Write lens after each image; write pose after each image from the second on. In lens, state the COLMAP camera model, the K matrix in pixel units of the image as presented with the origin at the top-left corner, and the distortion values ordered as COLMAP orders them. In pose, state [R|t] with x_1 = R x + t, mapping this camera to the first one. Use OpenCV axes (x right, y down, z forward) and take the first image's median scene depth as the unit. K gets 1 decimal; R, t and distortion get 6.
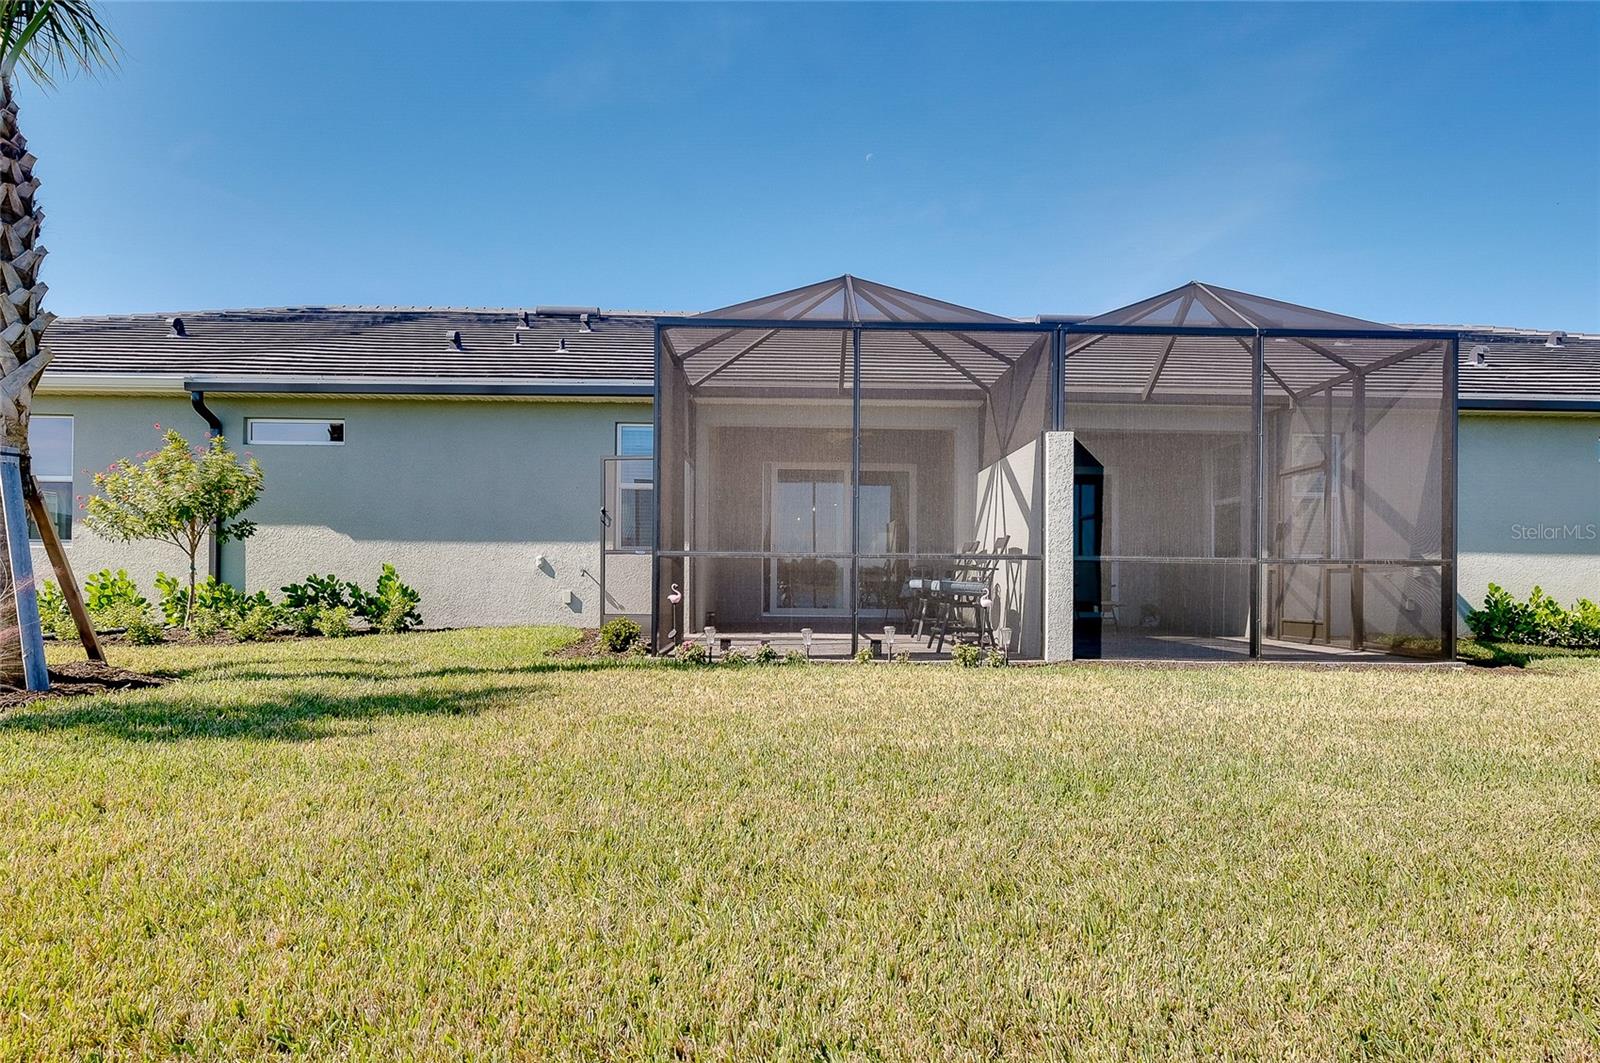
lens RADIAL K [[725.0, 0, 764.1], [0, 725.0, 551.8], [0, 0, 1]] dist [-0.001548, -0.000253]
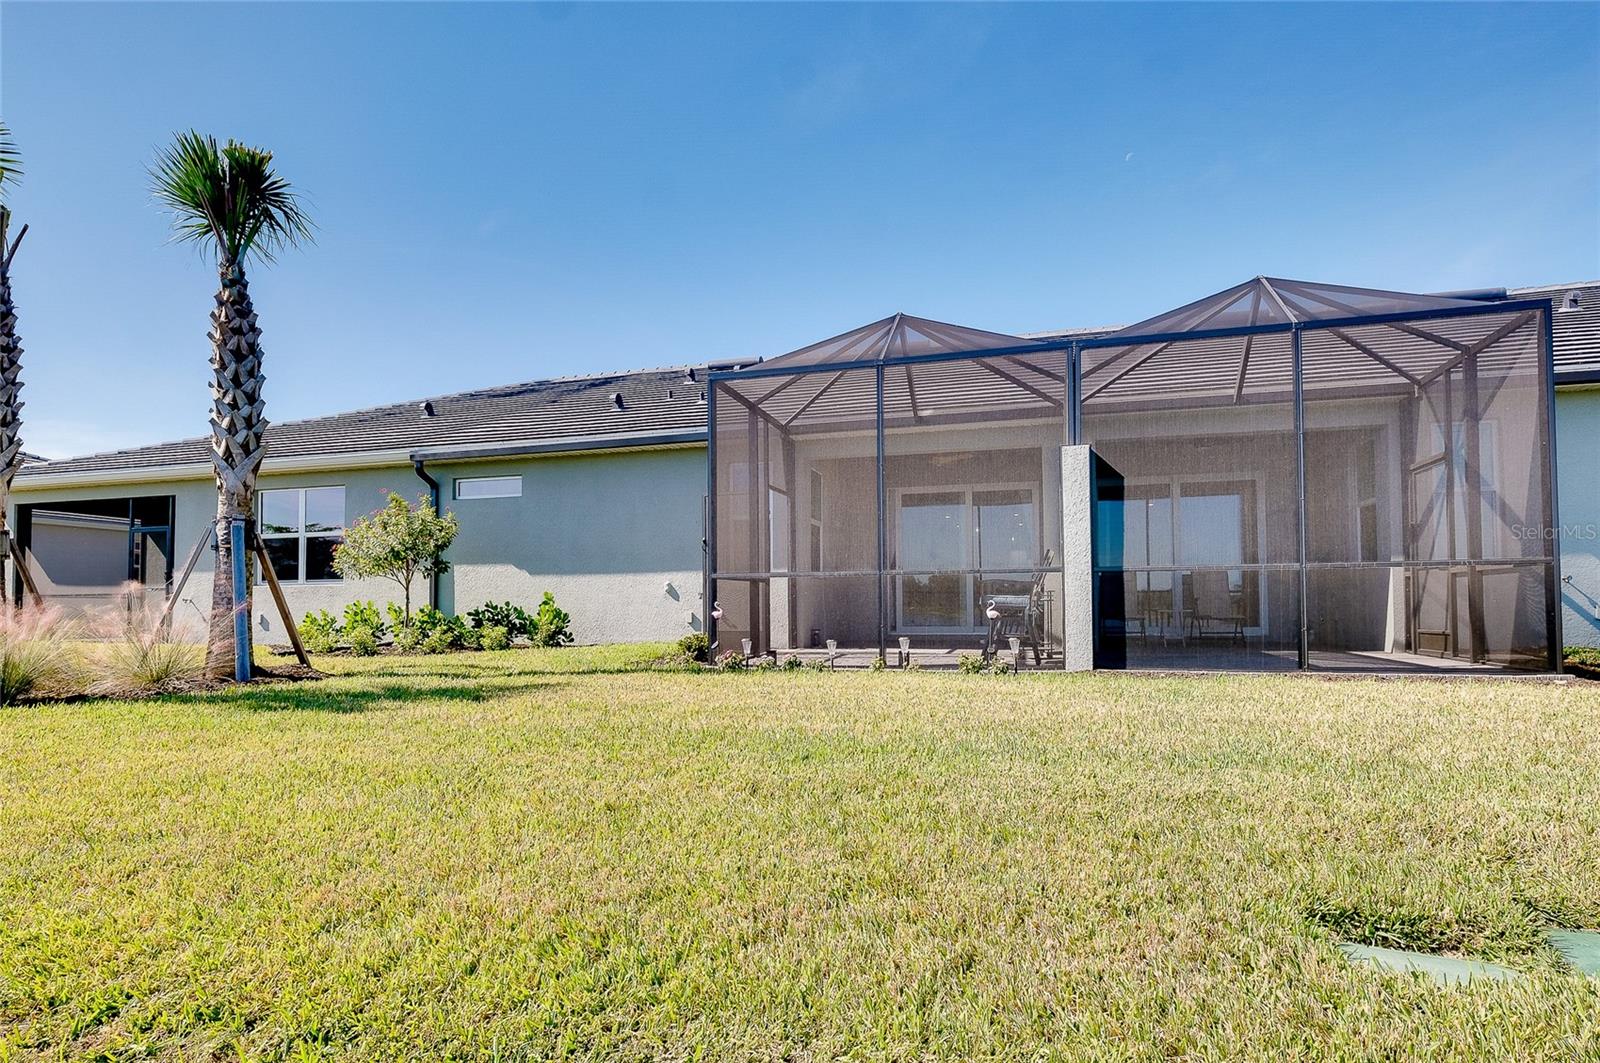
lens RADIAL K [[717.6, 0, 817.3], [0, 717.6, 558.8], [0, 0, 1]] dist [-0.000917, -0.000227]
pose [[0.966447, -0.034441, -0.254547, 0.243890], [0.027803, 0.999174, -0.029630, 0.010524], [0.255358, 0.021559, 0.966606, -0.052416]]
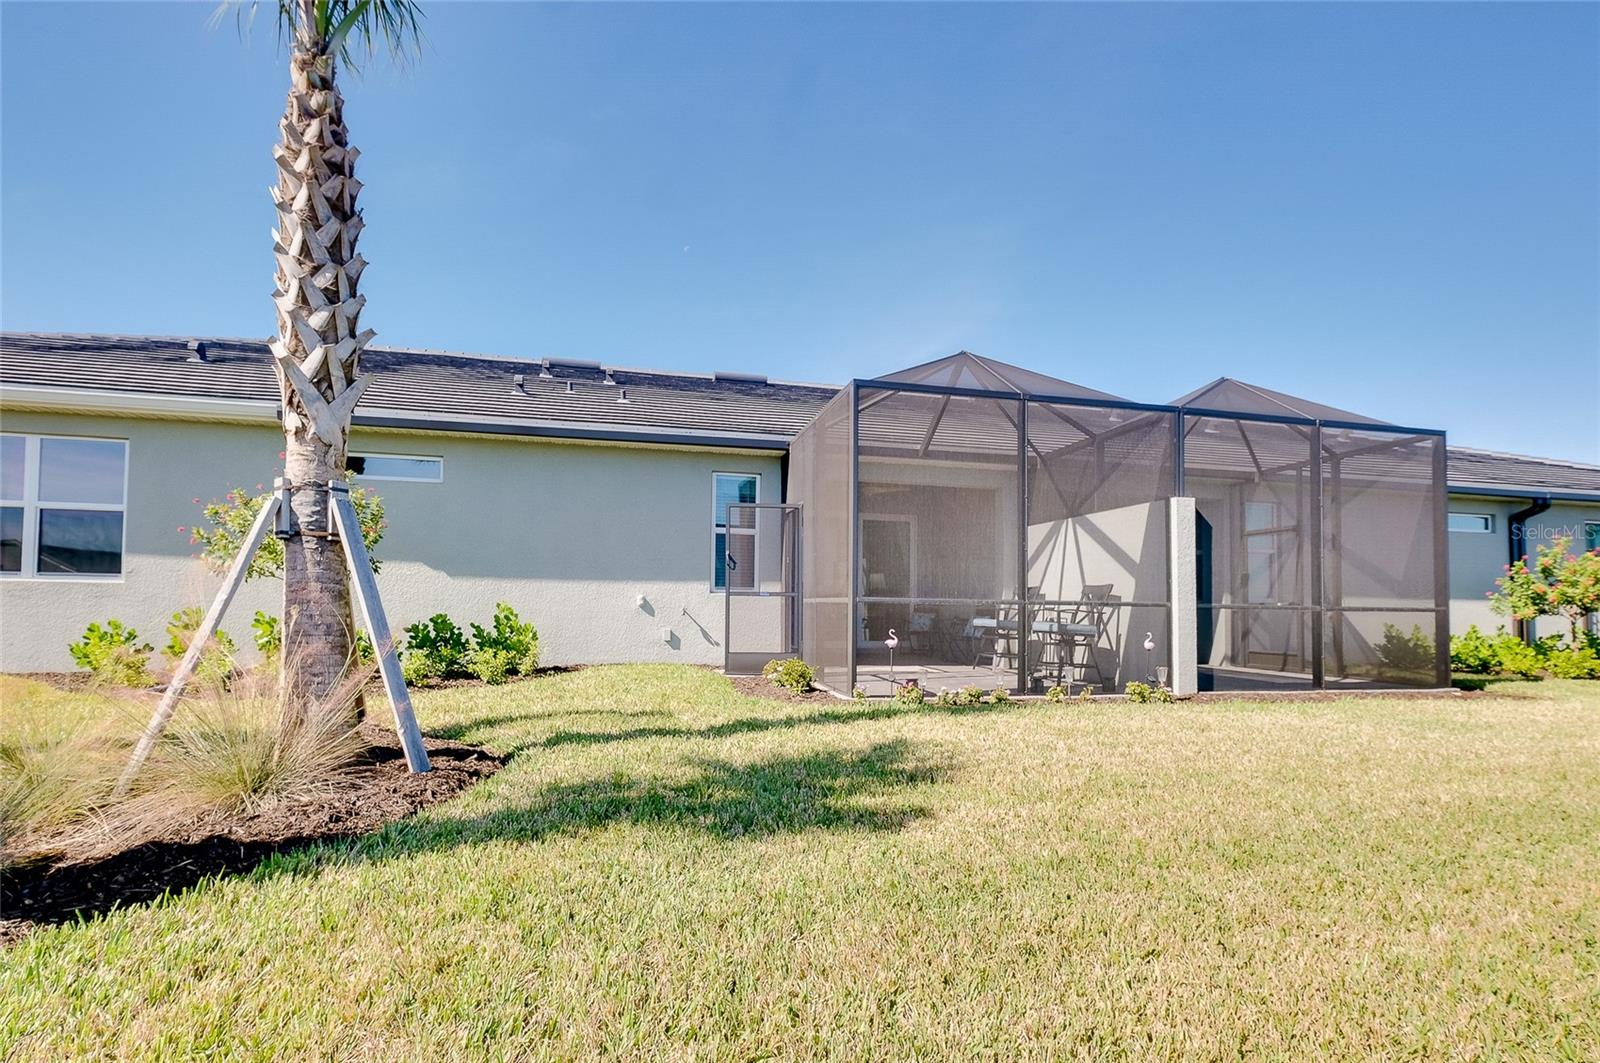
lens RADIAL K [[619.5, 0, 725.0], [0, 619.5, 570.8], [0, 0, 1]] dist [0.000386, -0.005324]
pose [[0.984832, 0.013903, 0.172954, -0.390737], [-0.011050, 0.999787, -0.017446, -0.017450], [-0.173159, 0.015270, 0.984775, 0.111261]]
